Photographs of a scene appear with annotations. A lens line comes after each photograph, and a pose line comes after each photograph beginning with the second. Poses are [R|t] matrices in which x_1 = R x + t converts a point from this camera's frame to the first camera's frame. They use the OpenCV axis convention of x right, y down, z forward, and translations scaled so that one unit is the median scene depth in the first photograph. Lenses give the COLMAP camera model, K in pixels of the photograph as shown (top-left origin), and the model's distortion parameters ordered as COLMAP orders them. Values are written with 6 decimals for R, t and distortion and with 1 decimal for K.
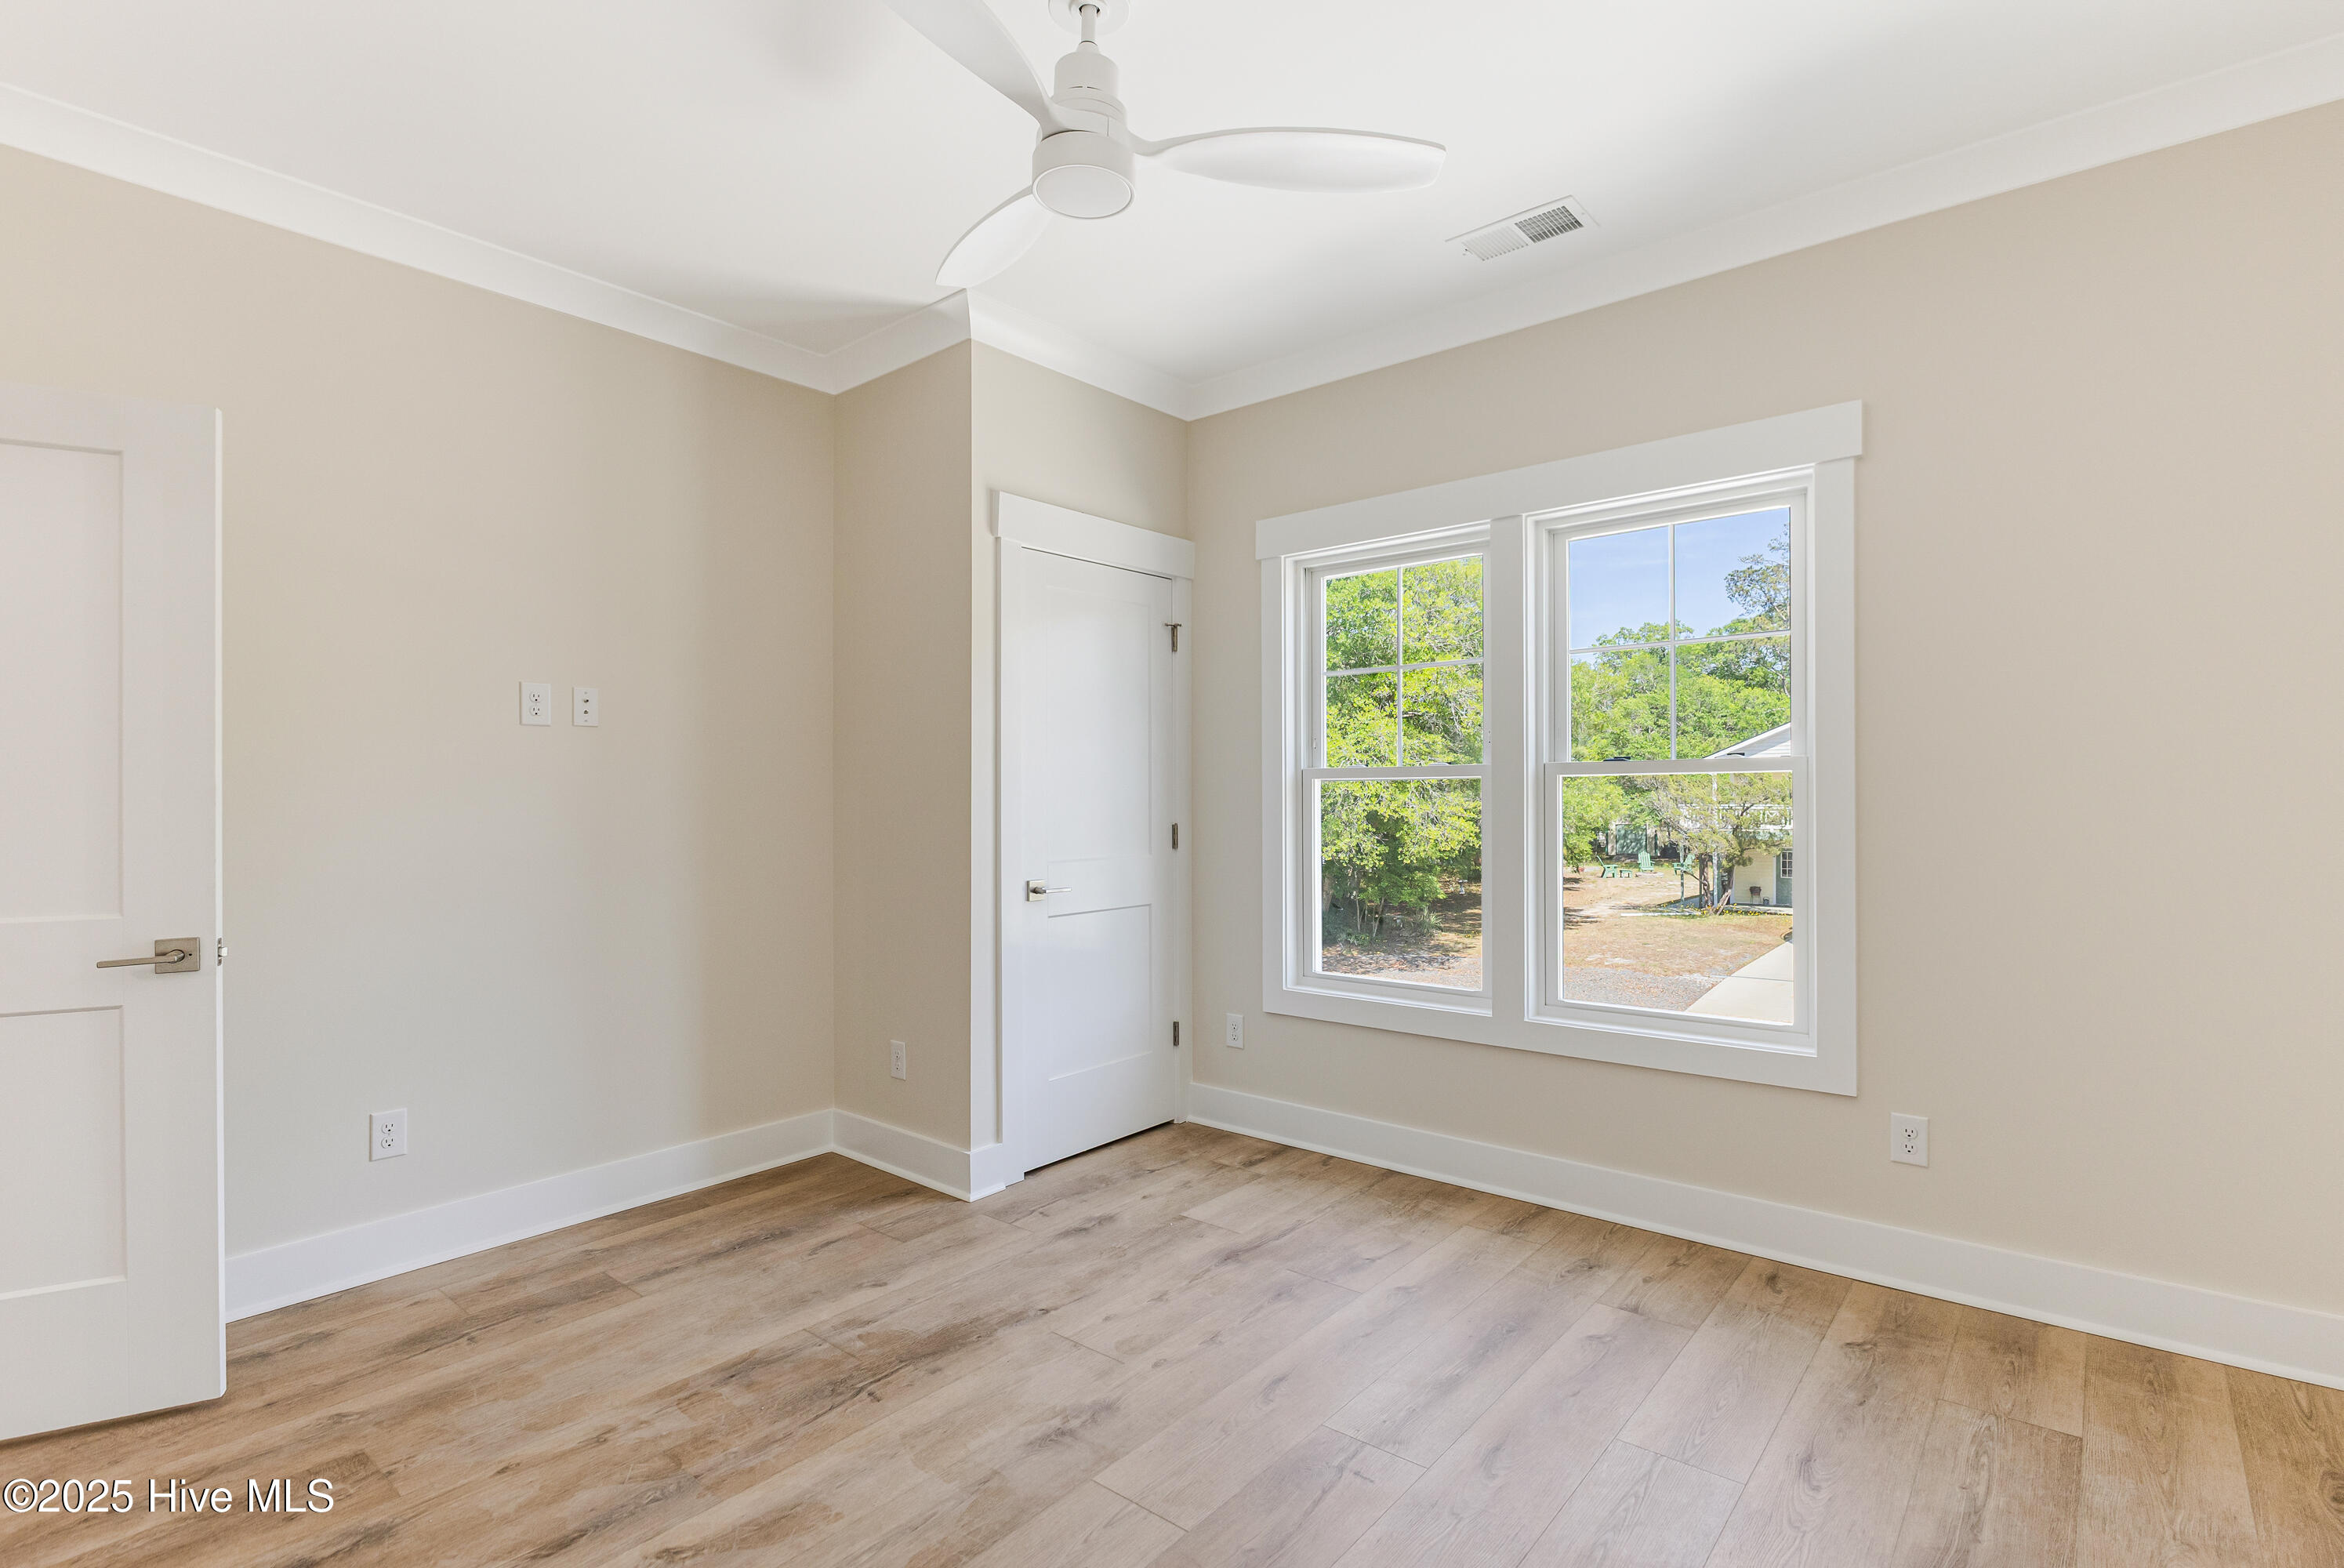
lens RADIAL K [[1147.9, 0, 1172.0], [0, 1147.9, 784.0], [0, 0, 1]] dist [-0.003671, -0.001112]
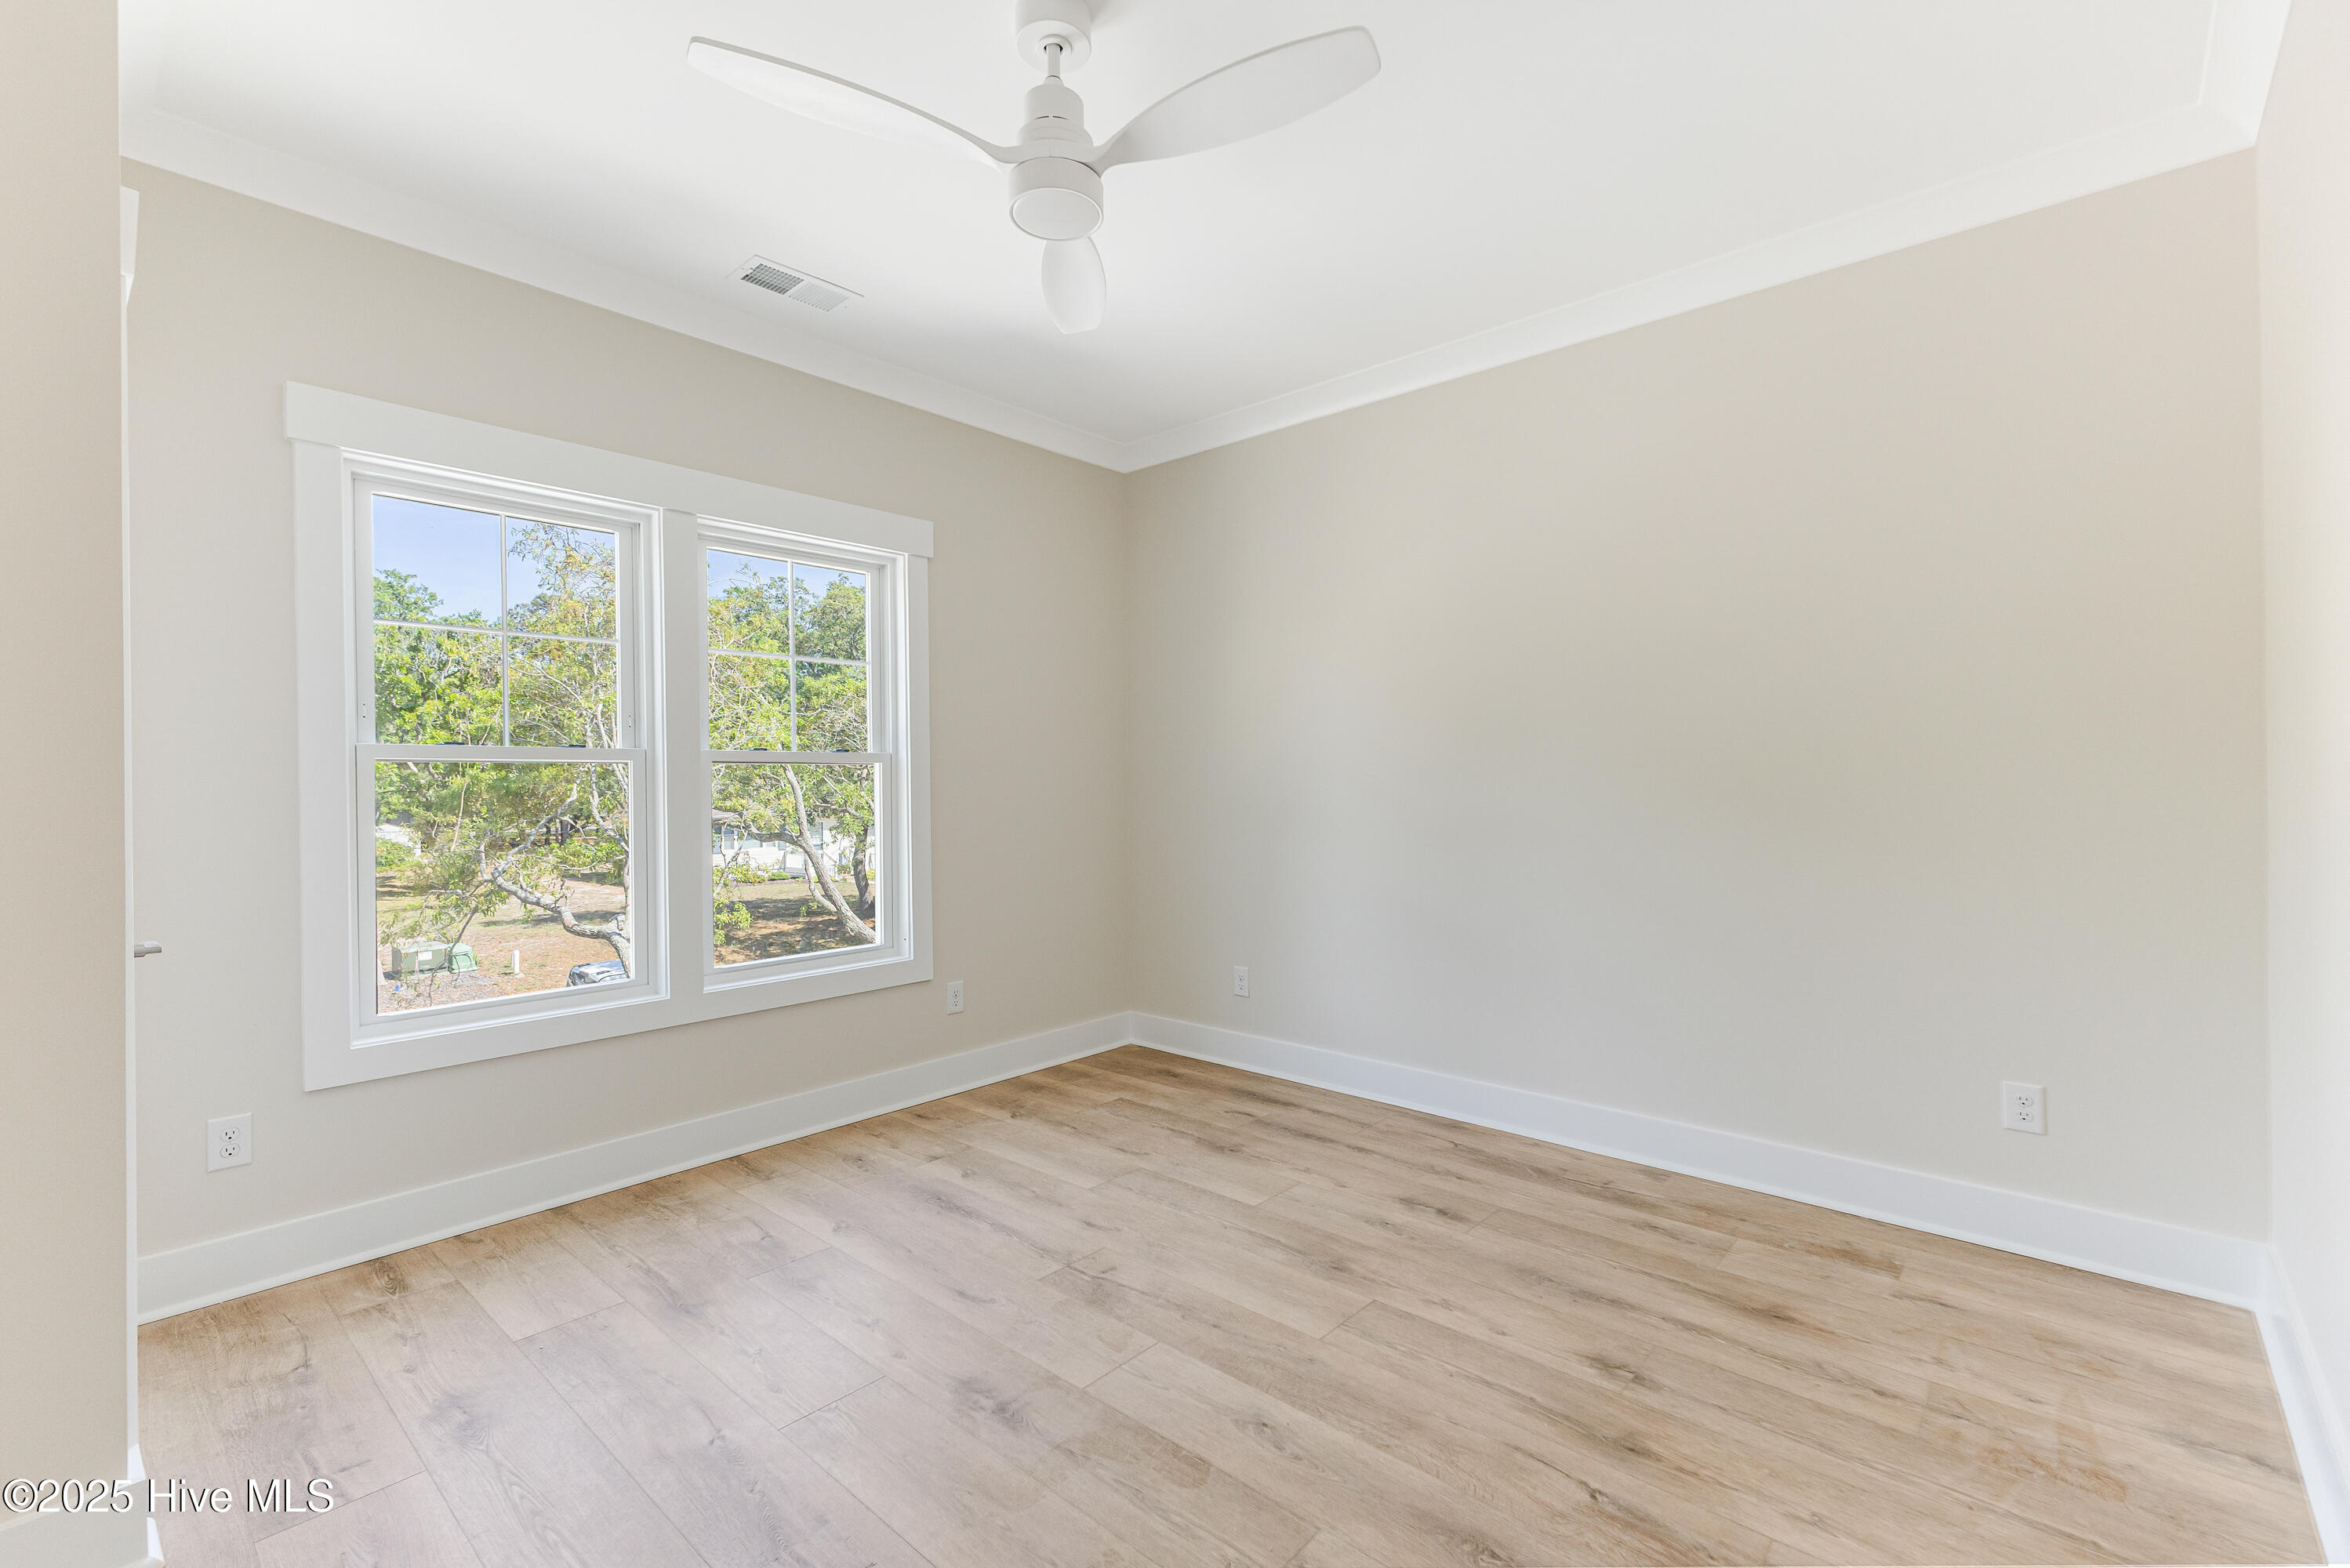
lens RADIAL K [[1045.1, 0, 1175.0], [0, 1045.1, 784.0], [0, 0, 1]] dist [0.020904, -0.000419]
pose [[0.015416, 0.001496, 0.999880, -0.806276], [-0.002746, 0.999995, -0.001454, 0.008330], [-0.999877, -0.002723, 0.015420, 0.651315]]
